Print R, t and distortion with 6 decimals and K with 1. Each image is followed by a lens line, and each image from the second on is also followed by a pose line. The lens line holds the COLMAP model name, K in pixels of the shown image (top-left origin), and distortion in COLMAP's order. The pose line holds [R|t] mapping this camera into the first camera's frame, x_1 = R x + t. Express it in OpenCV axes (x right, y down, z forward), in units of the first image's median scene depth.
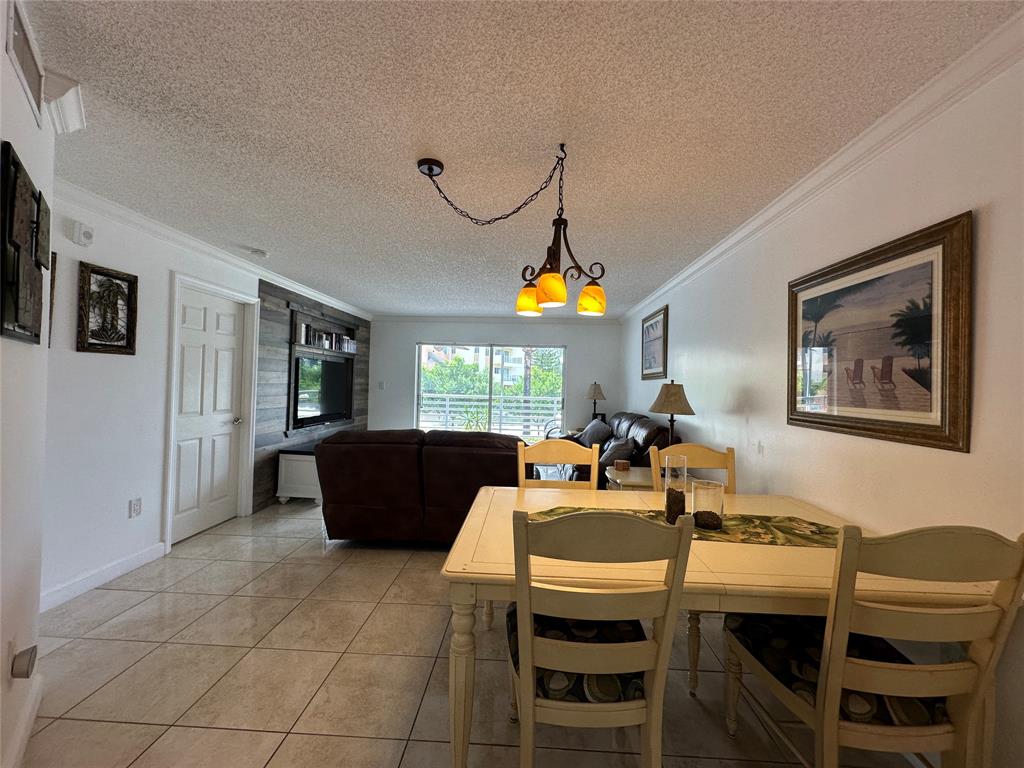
lens RADIAL K [[408.2, 0, 512.6], [0, 408.2, 383.2], [0, 0, 1]] dist [-0.000918, -0.000034]
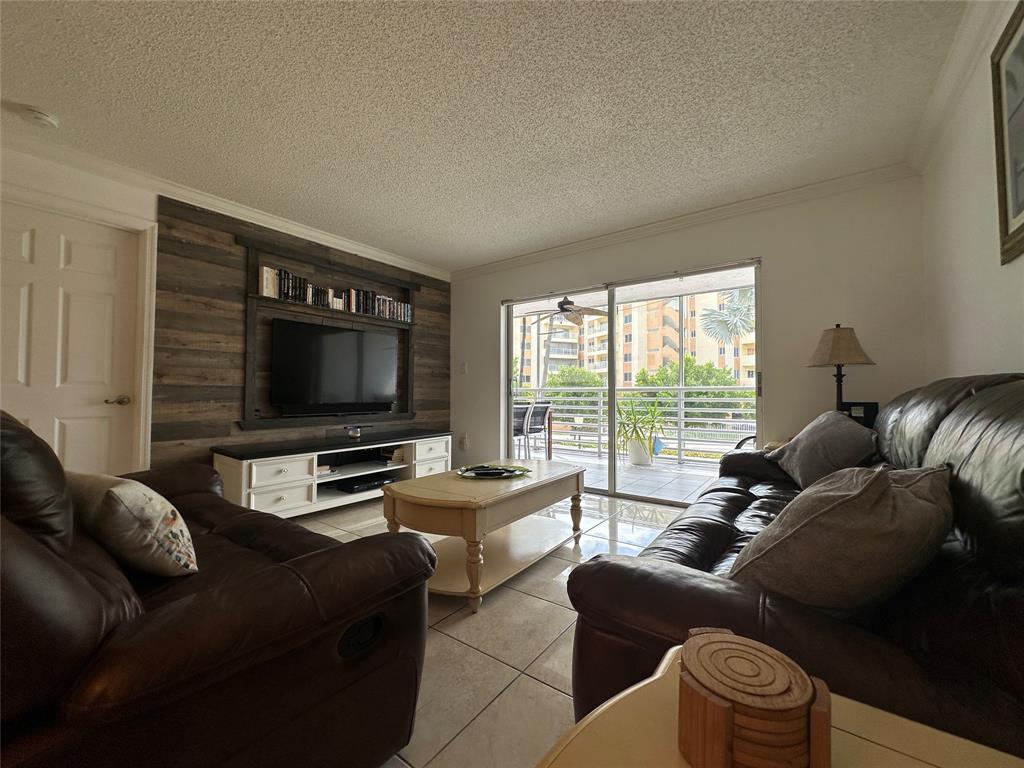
lens RADIAL K [[408.2, 0, 512.6], [0, 408.2, 383.2], [0, 0, 1]] dist [-0.000918, -0.000034]
pose [[0.831143, -0.039386, -0.554663, 0.218940], [0.022574, 0.999056, -0.037115, 0.089341], [0.555601, 0.018327, 0.831247, 0.675643]]
